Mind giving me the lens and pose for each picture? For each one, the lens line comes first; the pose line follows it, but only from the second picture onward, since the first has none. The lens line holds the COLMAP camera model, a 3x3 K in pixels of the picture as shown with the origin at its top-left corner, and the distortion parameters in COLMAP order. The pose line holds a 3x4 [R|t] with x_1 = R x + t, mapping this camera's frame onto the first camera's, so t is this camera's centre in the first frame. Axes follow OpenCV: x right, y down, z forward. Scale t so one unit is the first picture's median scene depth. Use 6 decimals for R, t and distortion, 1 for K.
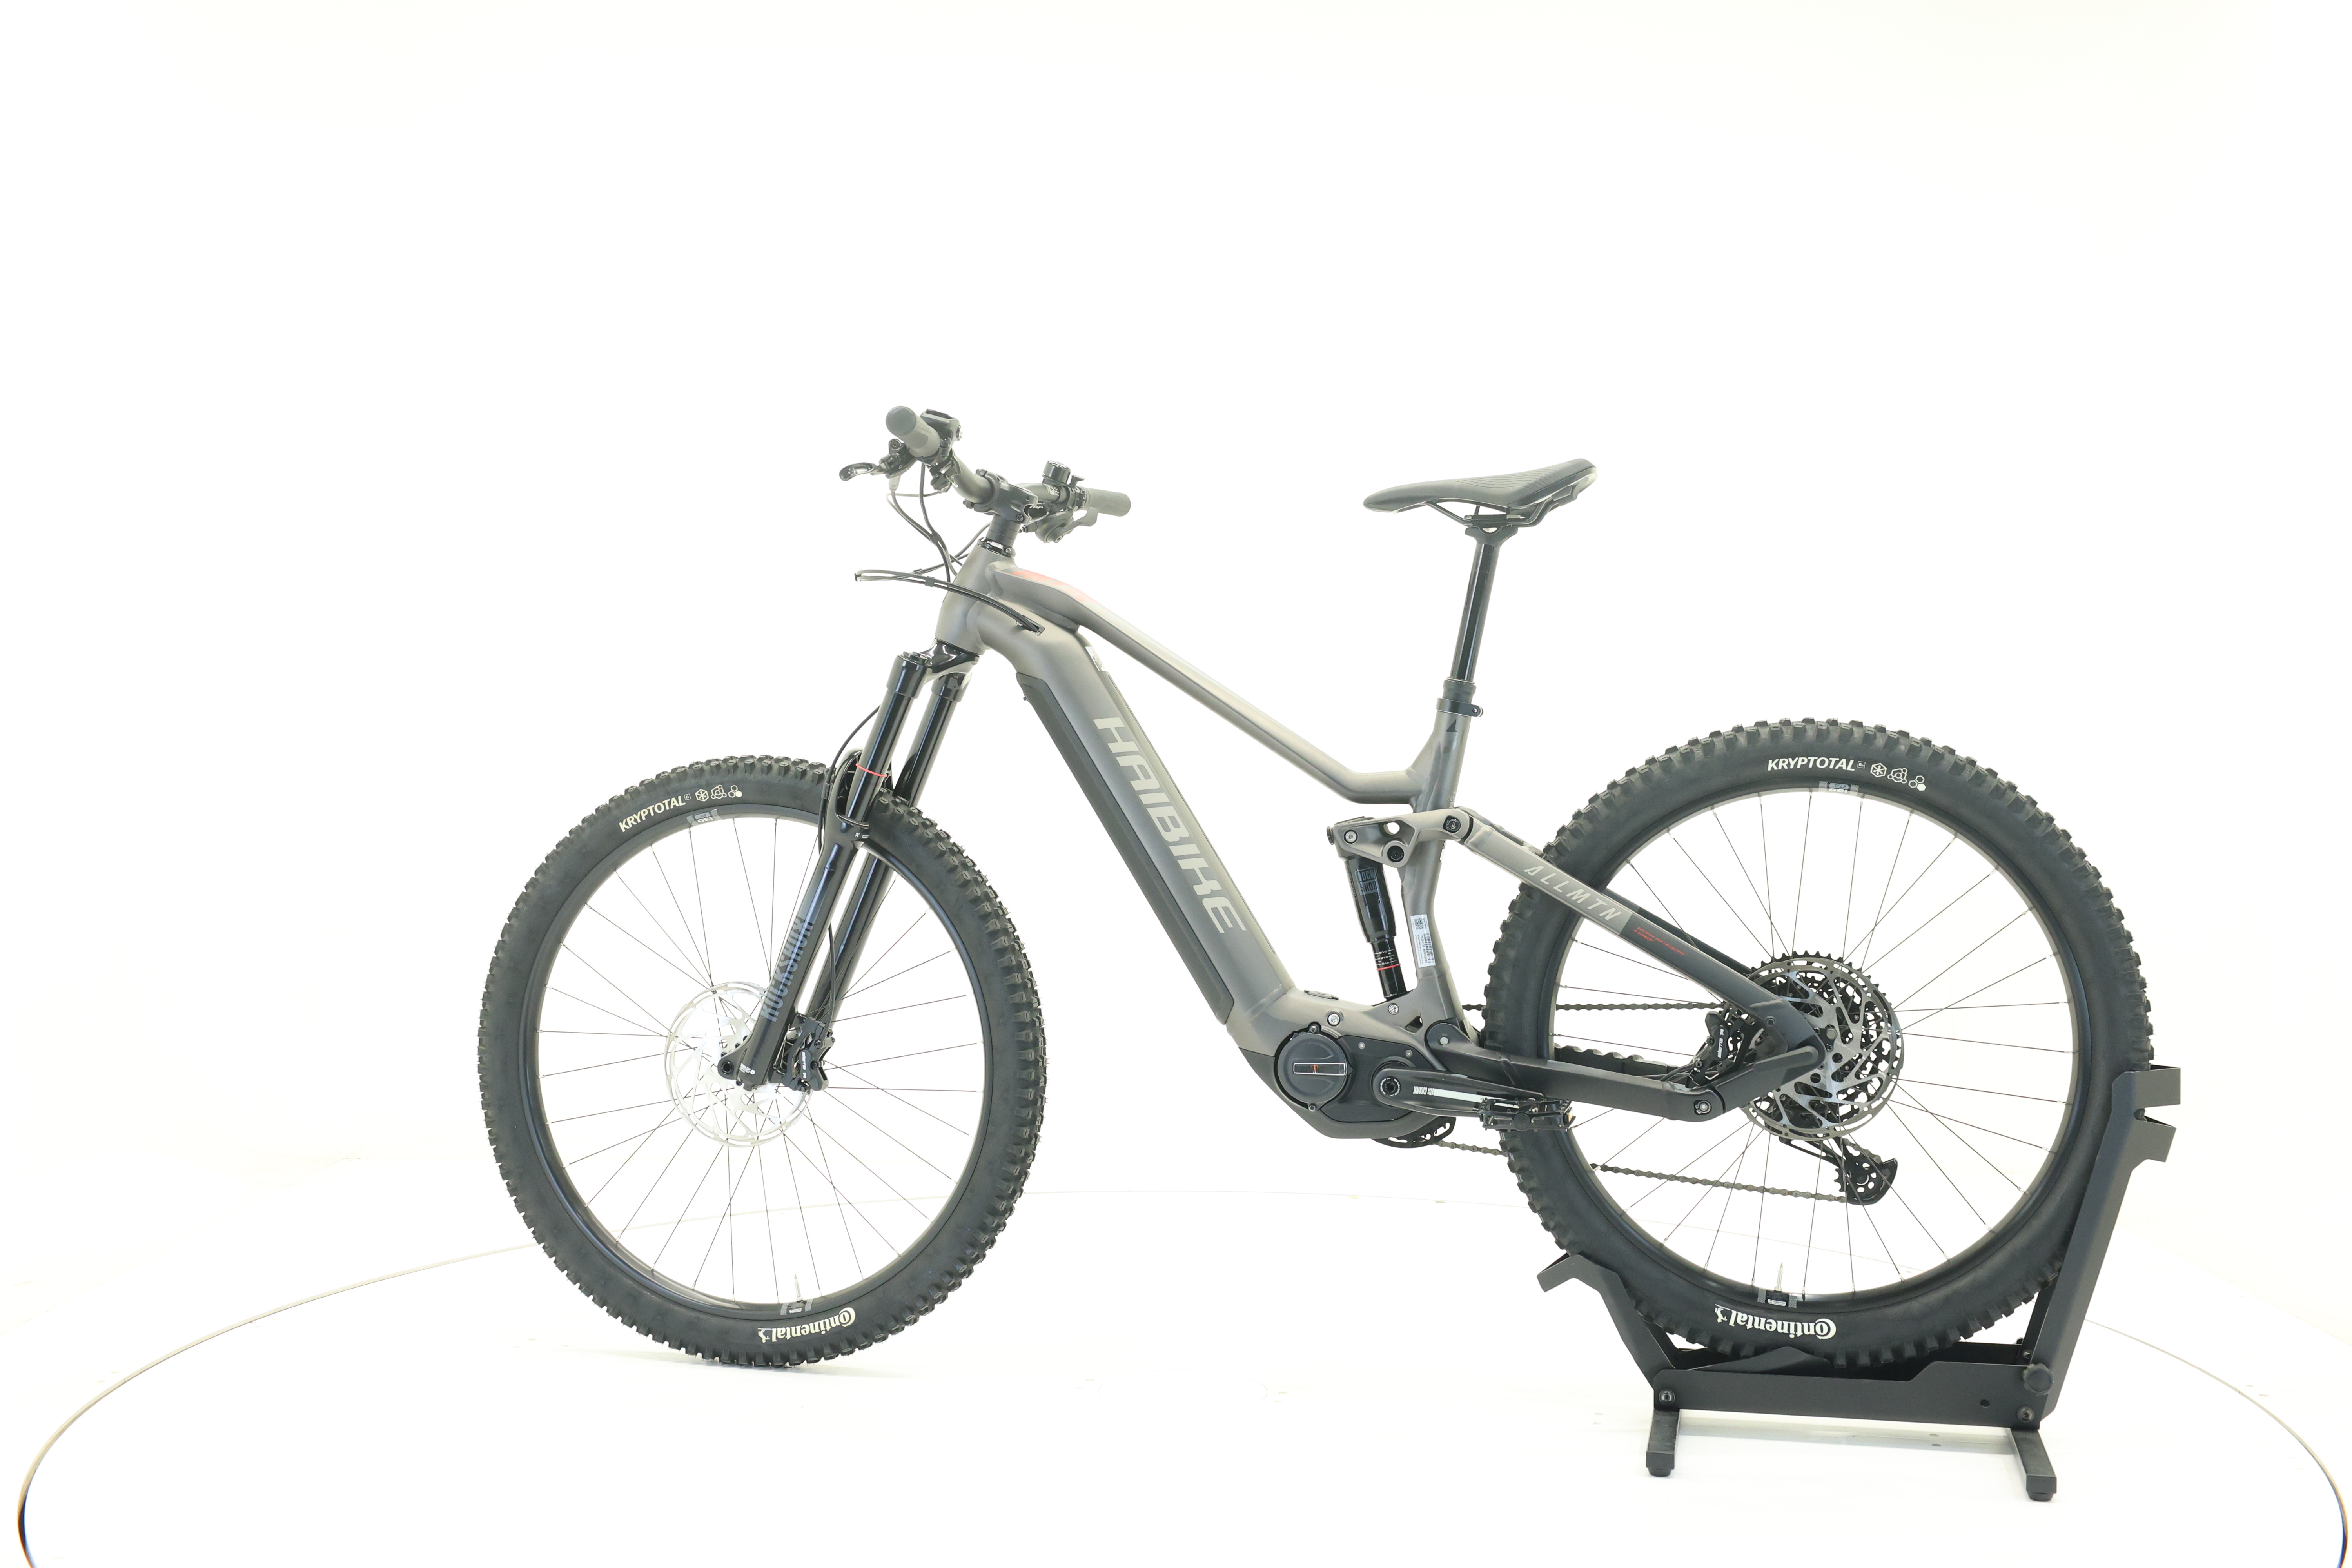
lens RADIAL K [[2543.5, 0, 1176.0], [0, 2543.5, 784.0], [0, 0, 1]] dist [0.003236, 0.006683]
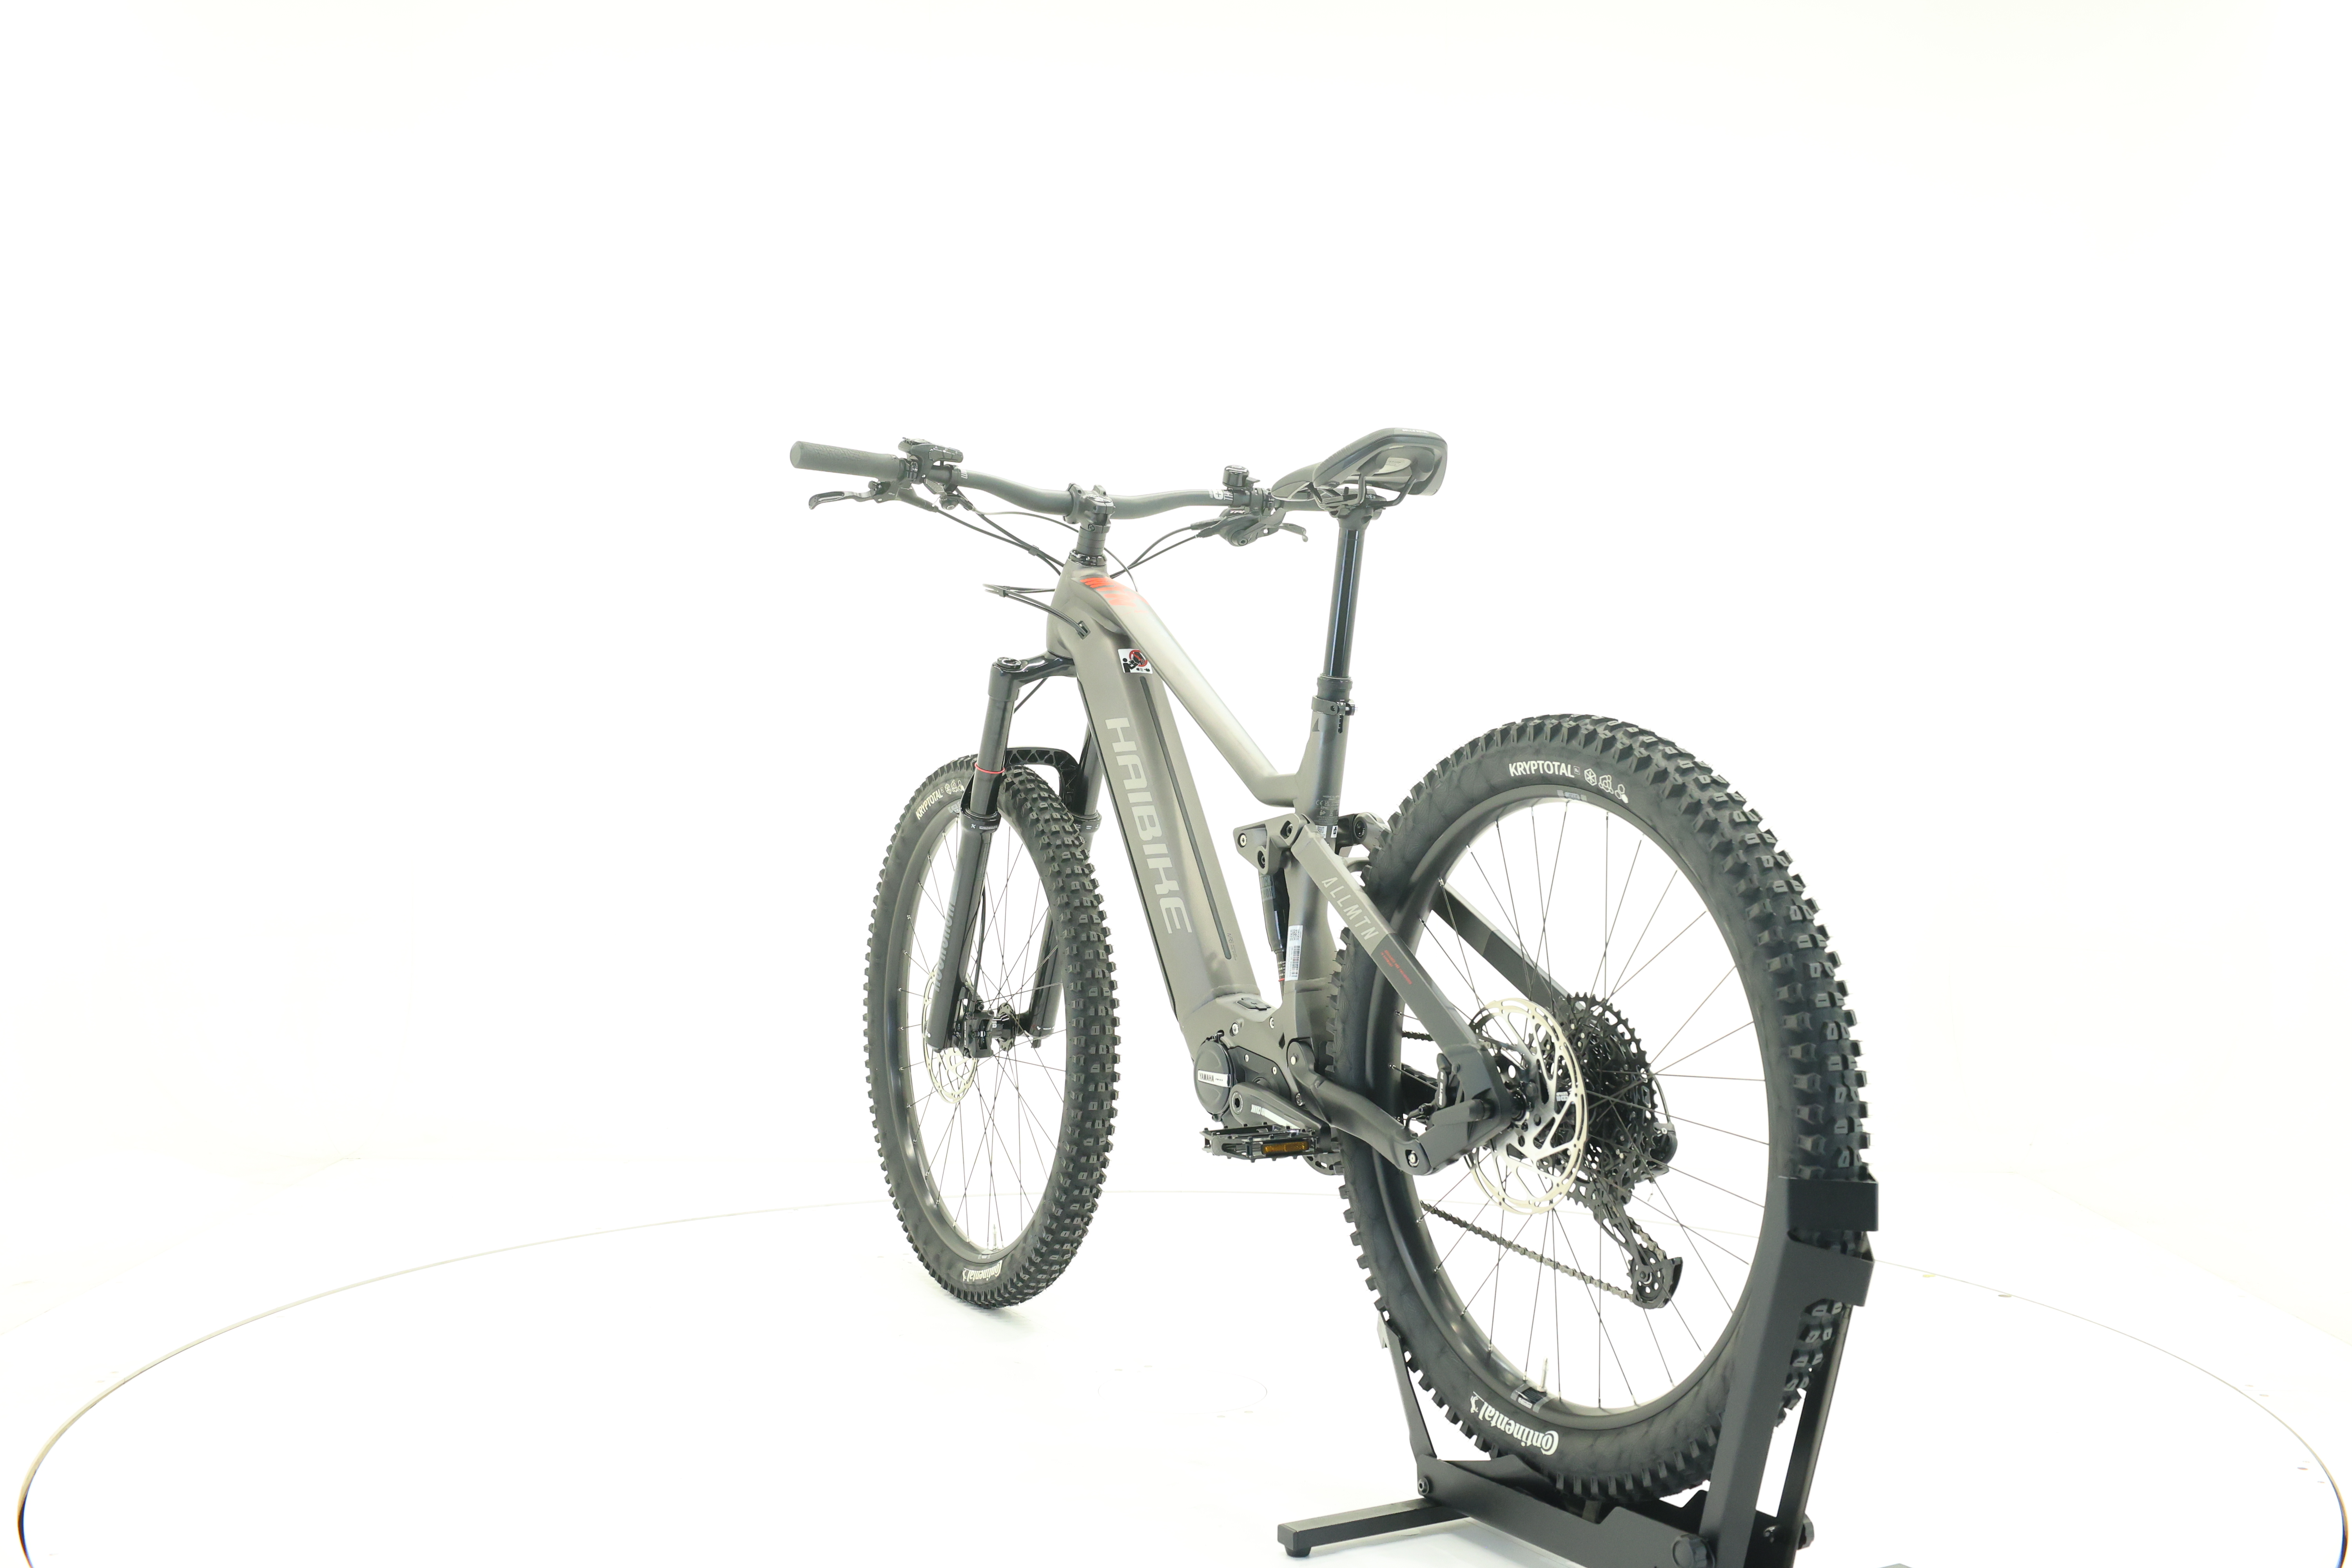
lens RADIAL K [[2543.5, 0, 1176.0], [0, 2543.5, 784.0], [0, 0, 1]] dist [0.003236, 0.006683]
pose [[0.687726, 0.015086, -0.725813, 0.739779], [-0.024929, 0.999685, -0.002842, 0.002771], [0.725542, 0.020048, 0.687886, 0.315593]]
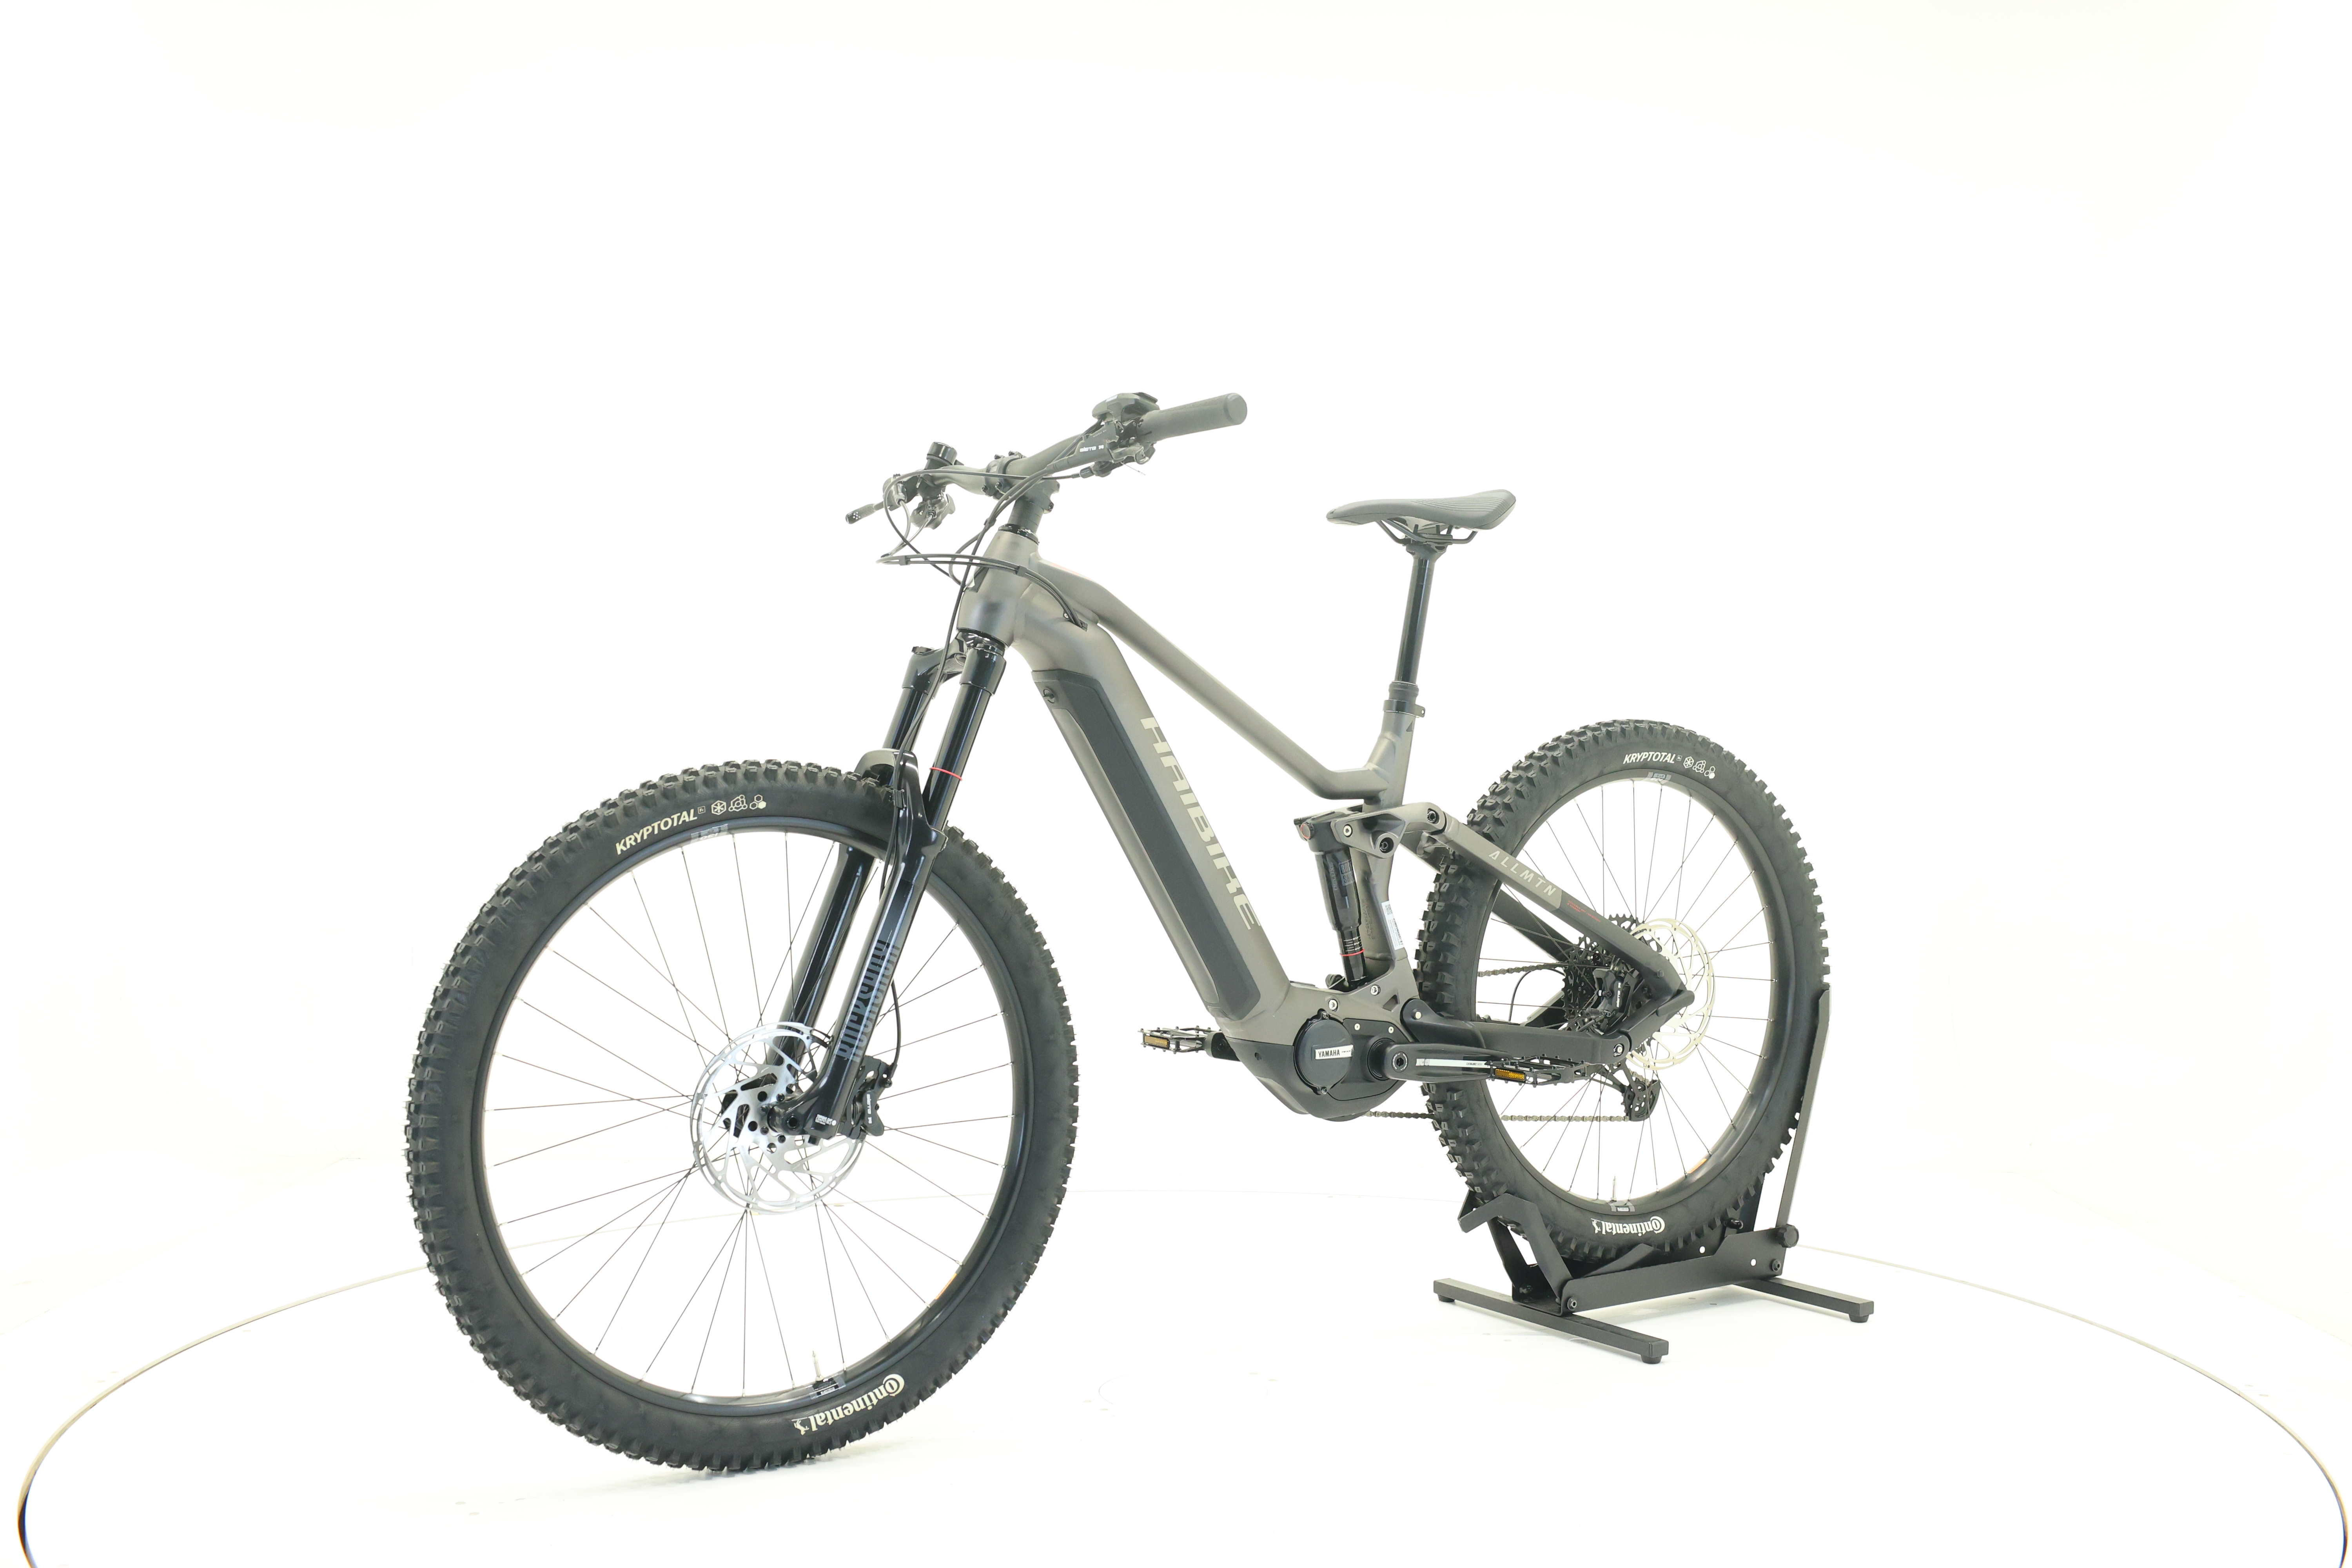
lens RADIAL K [[2543.5, 0, 1176.0], [0, 2543.5, 784.0], [0, 0, 1]] dist [0.003236, 0.006683]
pose [[0.678439, -0.017352, 0.734452, -0.747520], [0.015248, 0.999838, 0.009536, -0.009676], [-0.734498, 0.004729, 0.678594, 0.330732]]
